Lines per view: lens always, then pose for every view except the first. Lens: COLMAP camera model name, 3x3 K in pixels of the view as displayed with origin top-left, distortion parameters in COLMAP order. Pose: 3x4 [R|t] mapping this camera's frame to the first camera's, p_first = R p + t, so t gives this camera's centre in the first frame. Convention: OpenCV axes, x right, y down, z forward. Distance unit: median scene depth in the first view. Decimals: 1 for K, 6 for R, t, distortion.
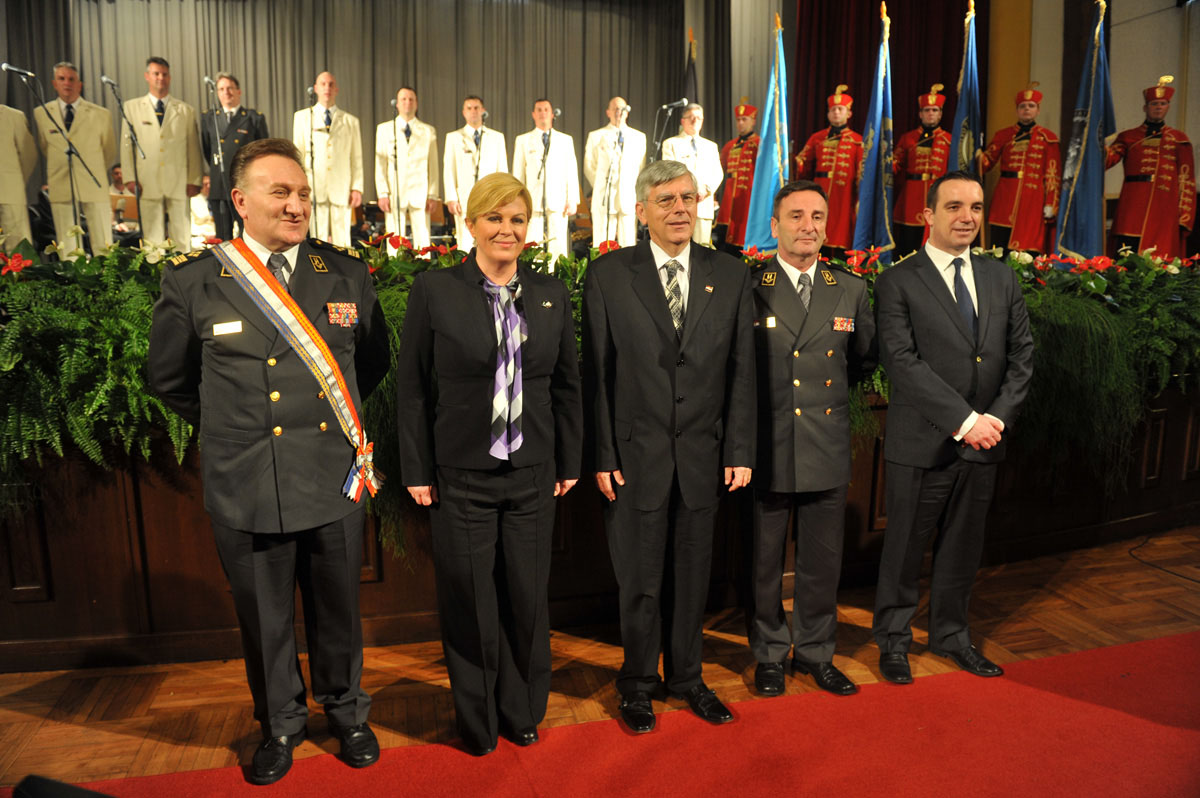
lens RADIAL K [[807.9, 0, 597.5], [0, 807.9, 404.9], [0, 0, 1]] dist [-0.054573, 0.000556]
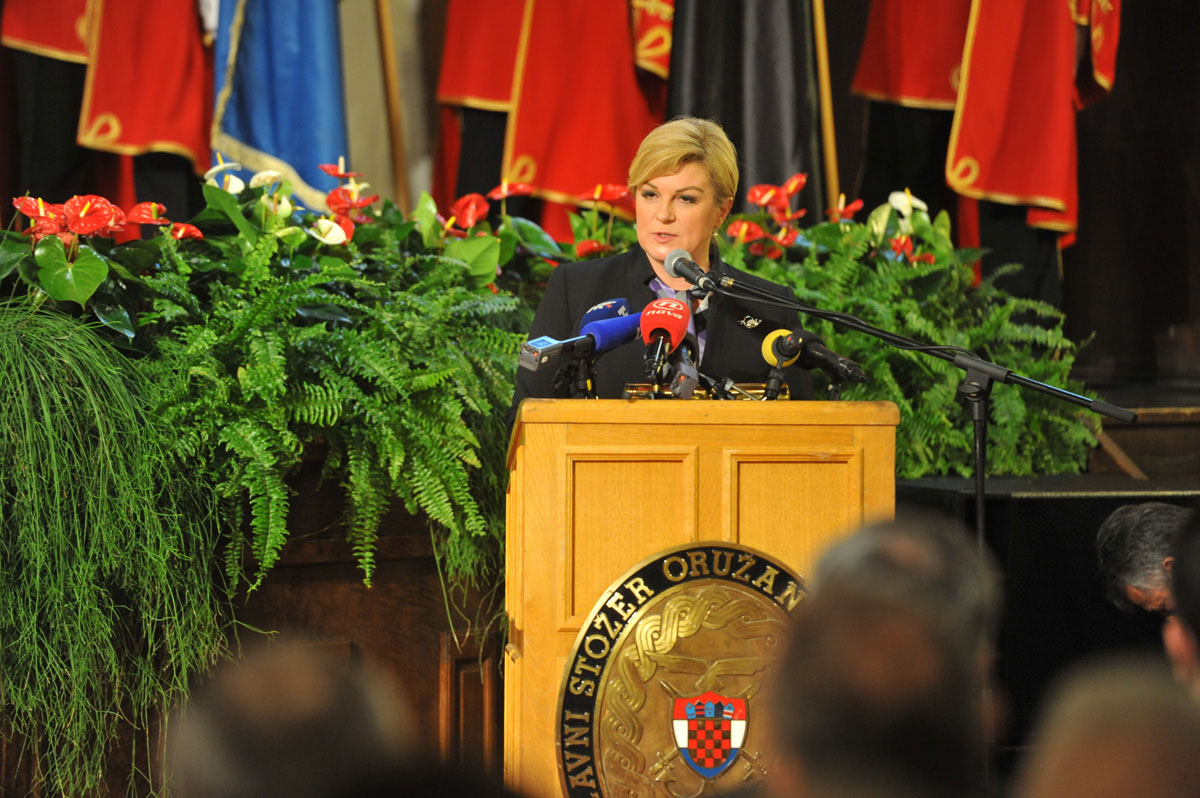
lens RADIAL K [[6062.4, 0, 600.0], [0, 6062.4, 399.0], [0, 0, 1]] dist [2.014625, 0.508819]
pose [[0.913586, -0.006003, 0.406601, -0.270463], [0.059125, 0.991227, -0.118212, 0.240686], [-0.402324, 0.132037, 0.905926, -1.578639]]
